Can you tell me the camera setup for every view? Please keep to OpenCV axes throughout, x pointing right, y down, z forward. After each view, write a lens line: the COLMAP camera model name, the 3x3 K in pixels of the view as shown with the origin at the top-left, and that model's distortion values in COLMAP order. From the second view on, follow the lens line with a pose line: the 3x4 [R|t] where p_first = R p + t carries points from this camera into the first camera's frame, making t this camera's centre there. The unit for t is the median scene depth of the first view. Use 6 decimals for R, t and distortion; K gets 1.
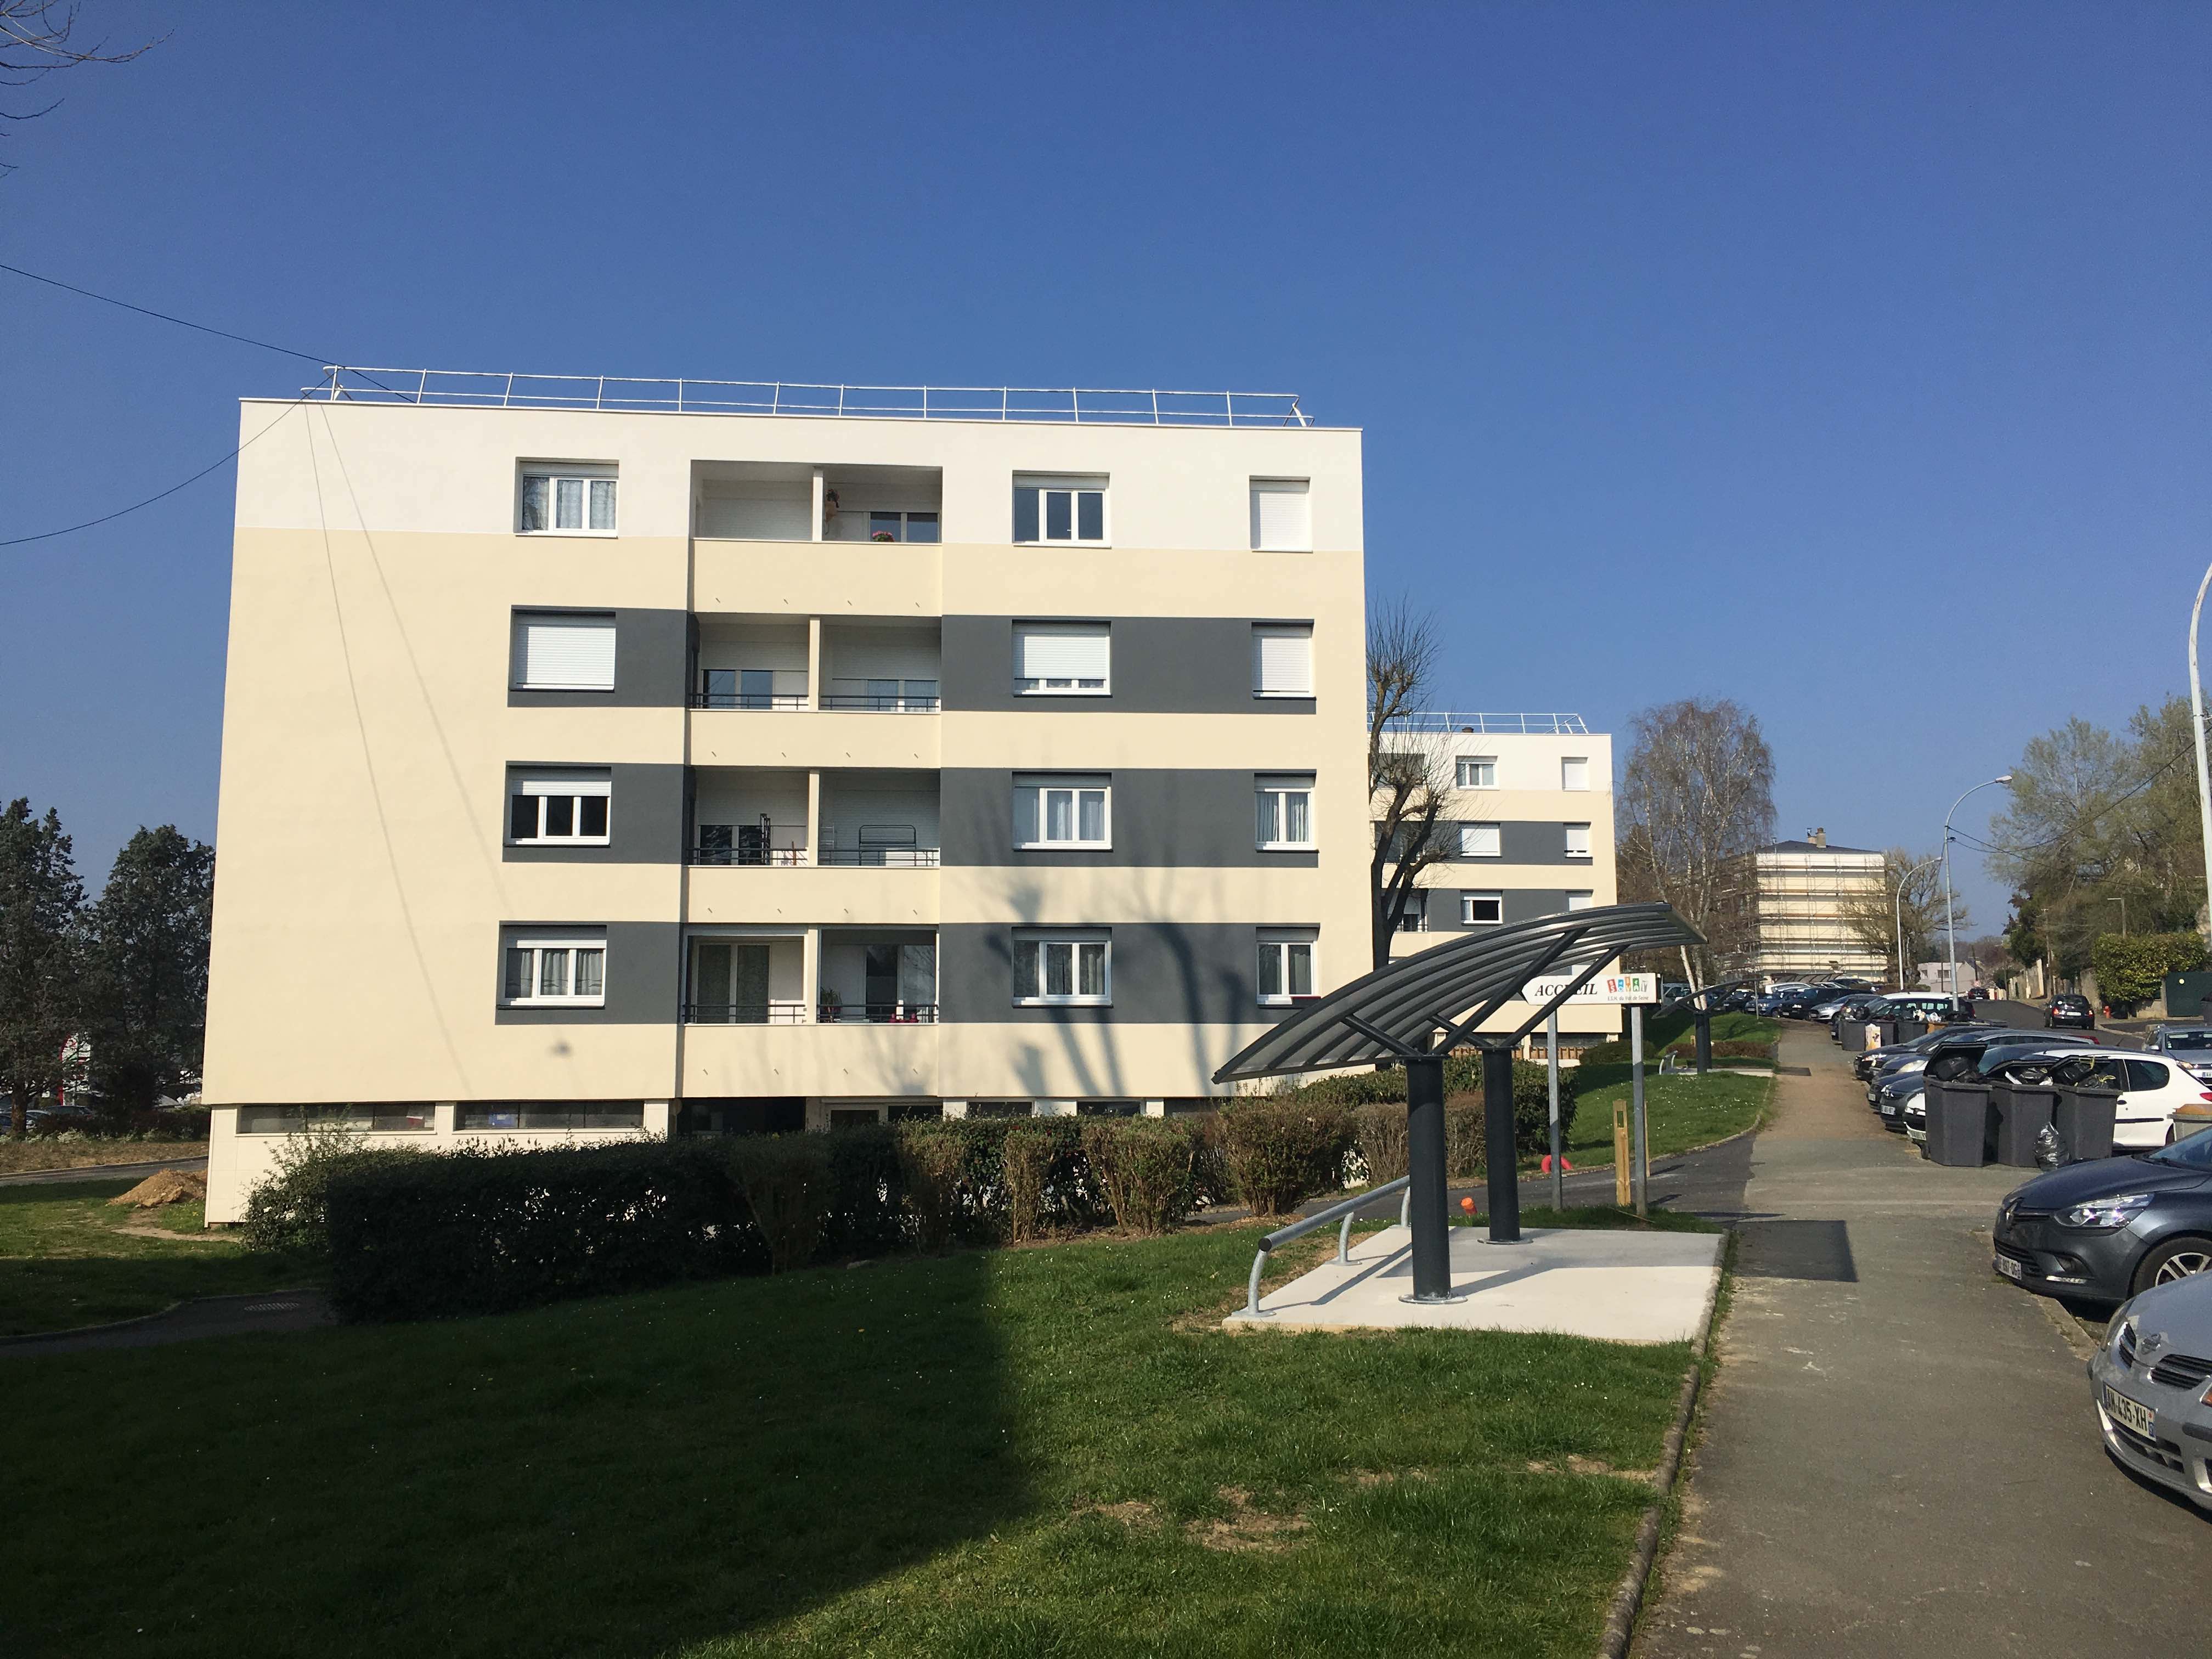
lens RADIAL K [[1866.4, 0, 1111.3], [0, 1866.4, 827.9], [0, 0, 1]] dist [0.060597, 0.005295]
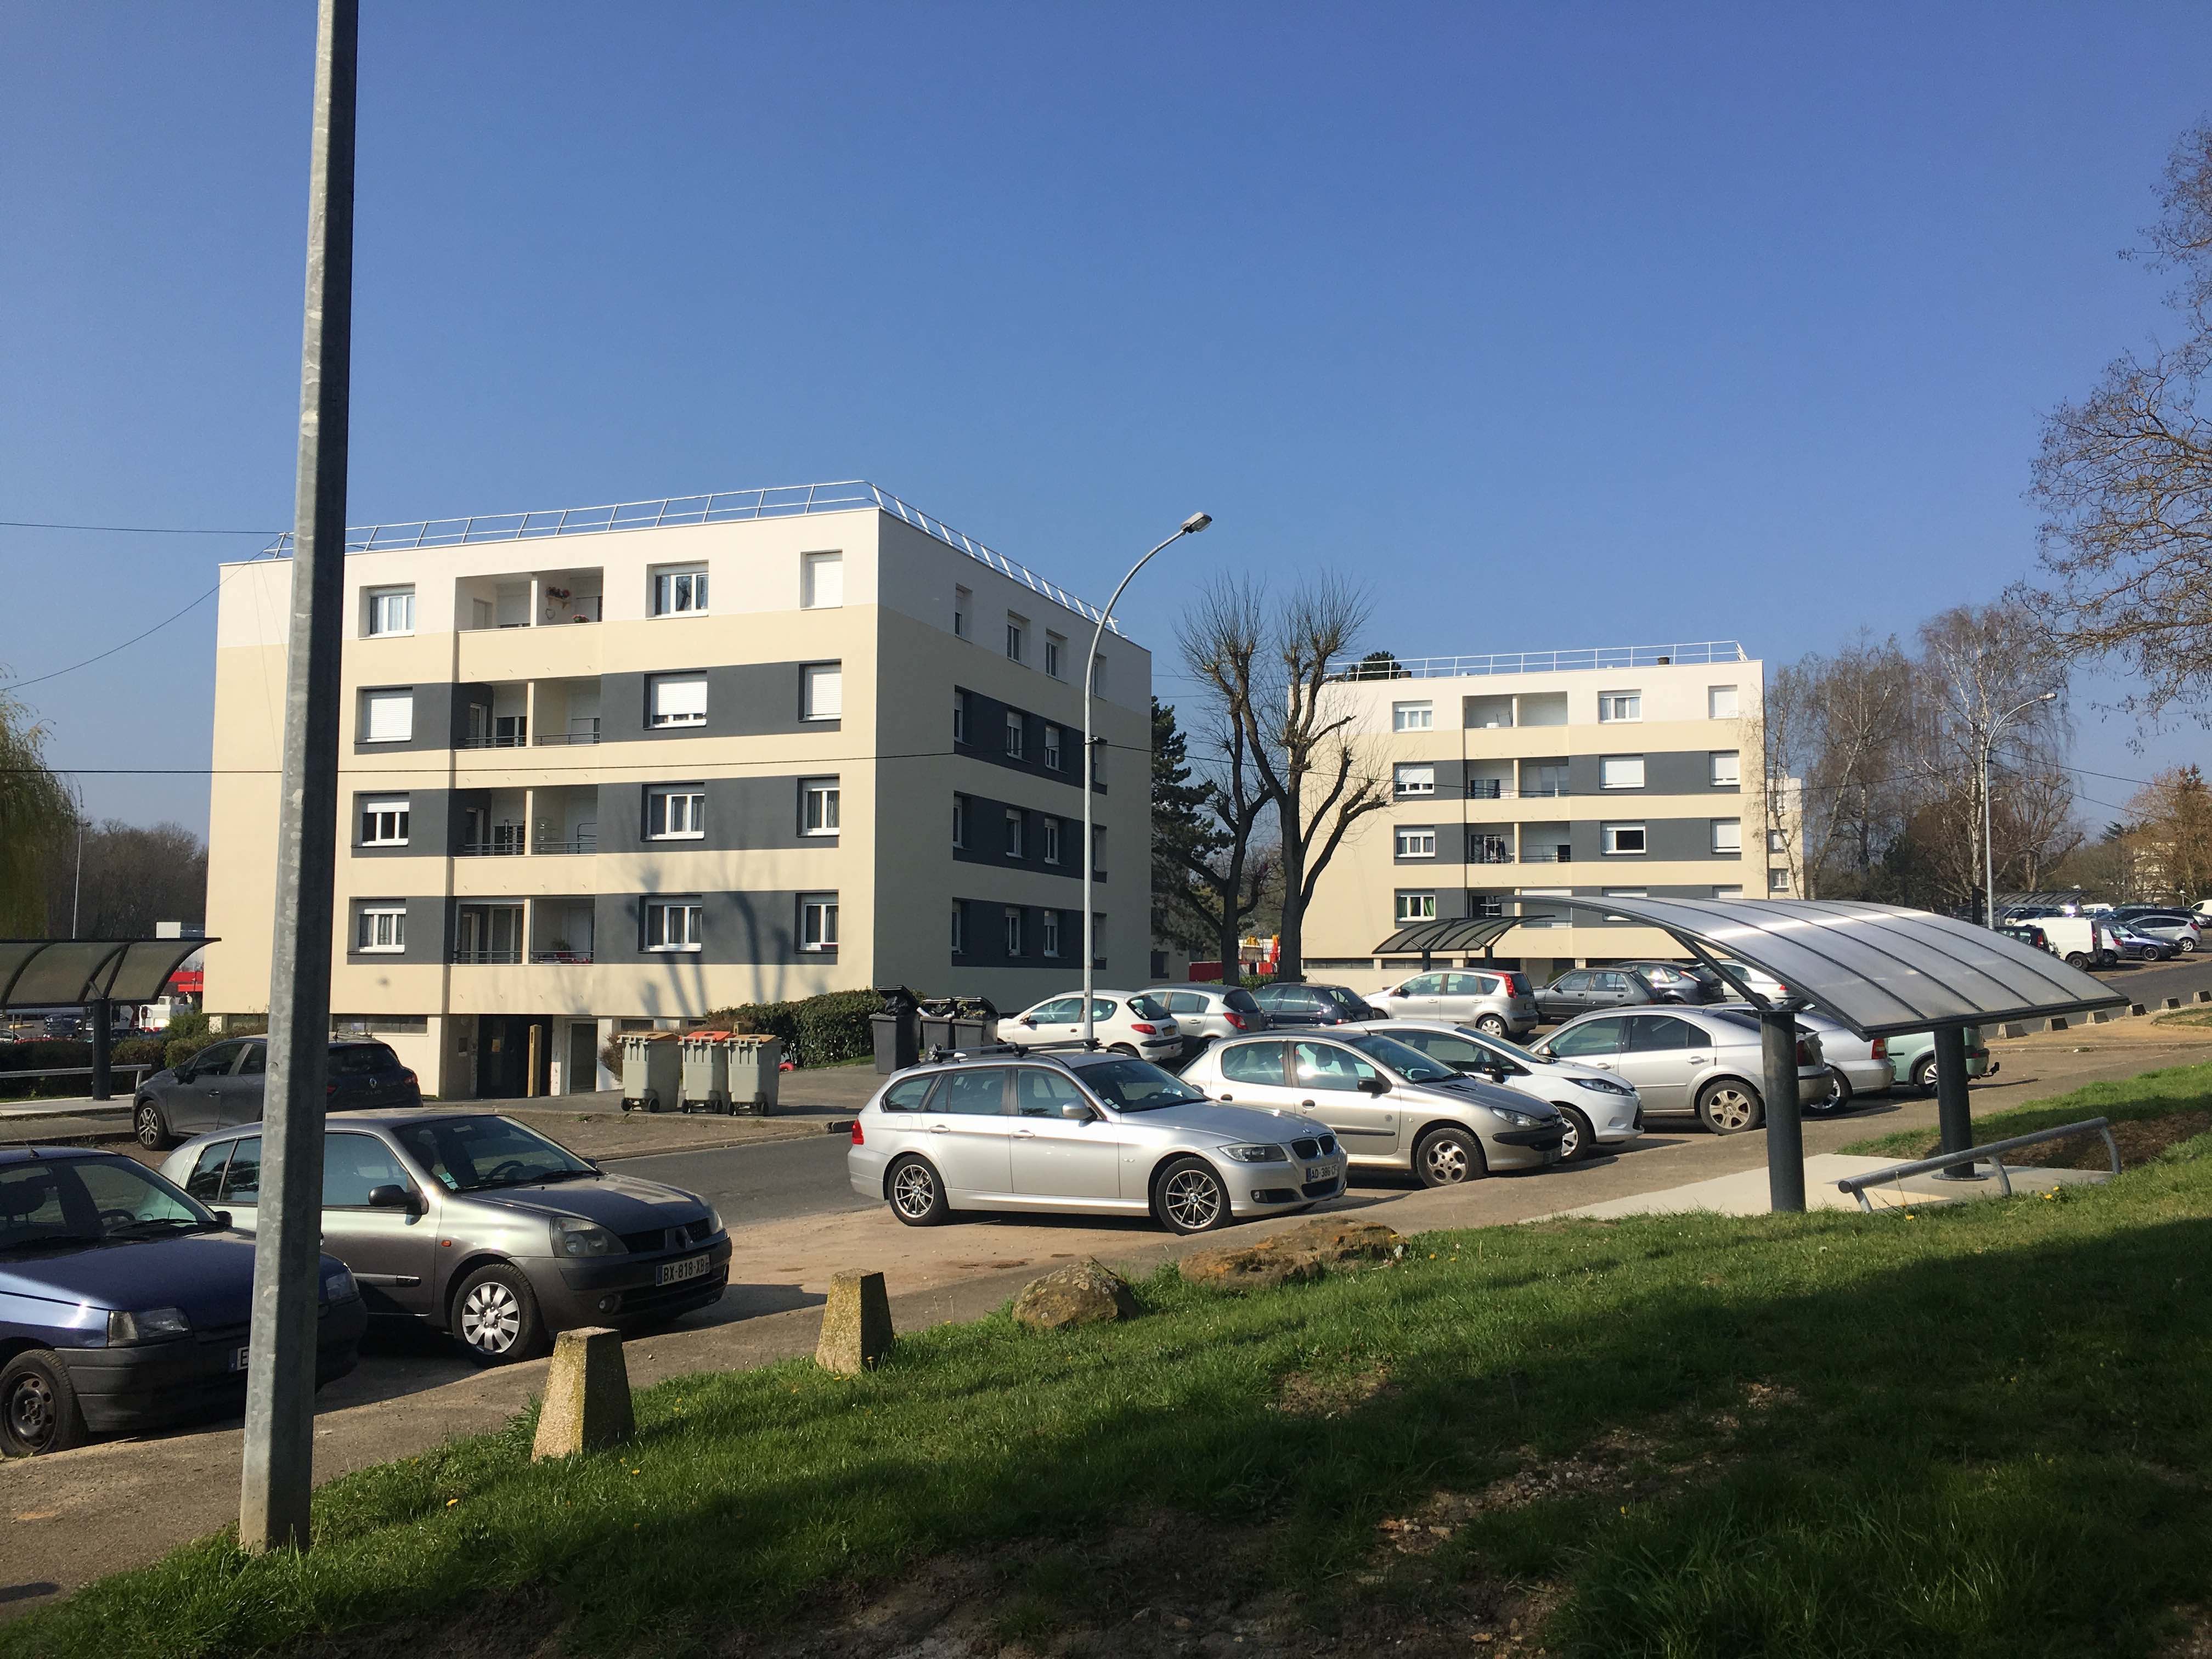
lens RADIAL K [[1866.4, 0, 1111.3], [0, 1866.4, 827.9], [0, 0, 1]] dist [0.060597, 0.005295]
pose [[0.911524, -0.026107, -0.410418, 0.832106], [0.045824, 0.998216, 0.038276, -0.034908], [0.408687, -0.053696, 0.911094, -0.130668]]
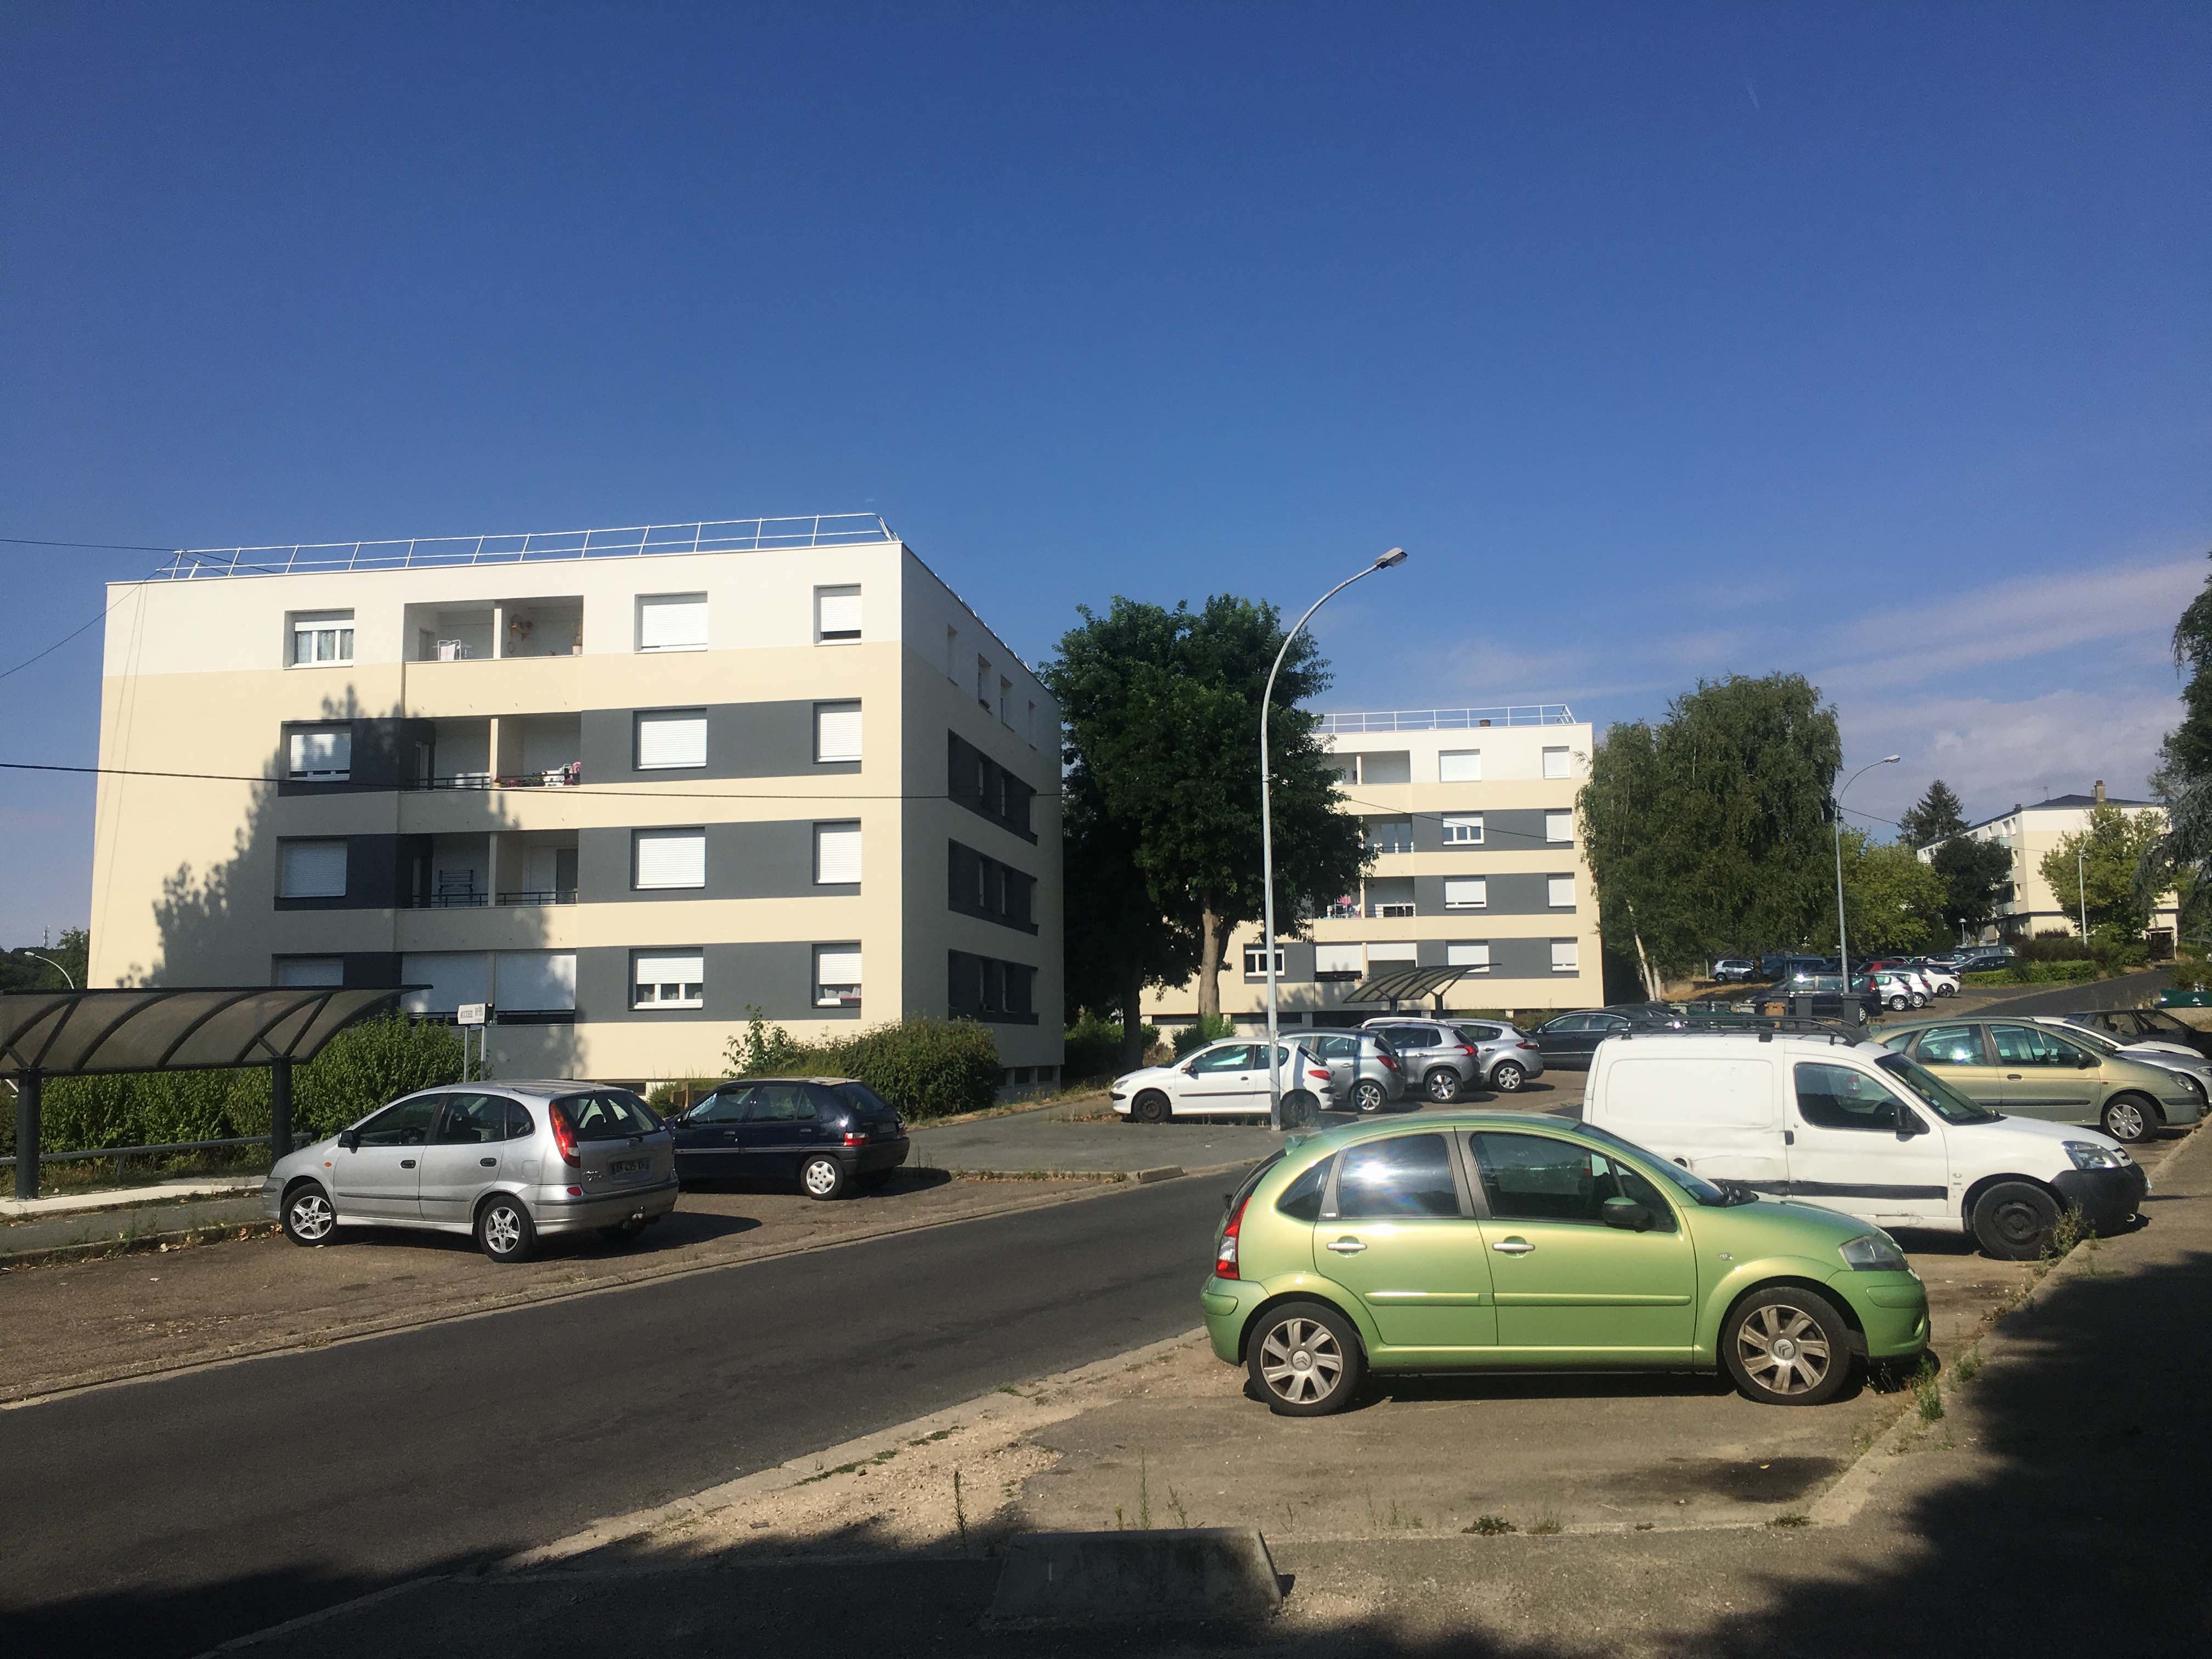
lens RADIAL K [[1866.4, 0, 1111.3], [0, 1866.4, 827.9], [0, 0, 1]] dist [0.060597, 0.005295]
pose [[0.972076, -0.035834, -0.231915, 0.569931], [0.039470, 0.999160, 0.011056, -0.031687], [0.231324, -0.019901, 0.972673, -0.190233]]
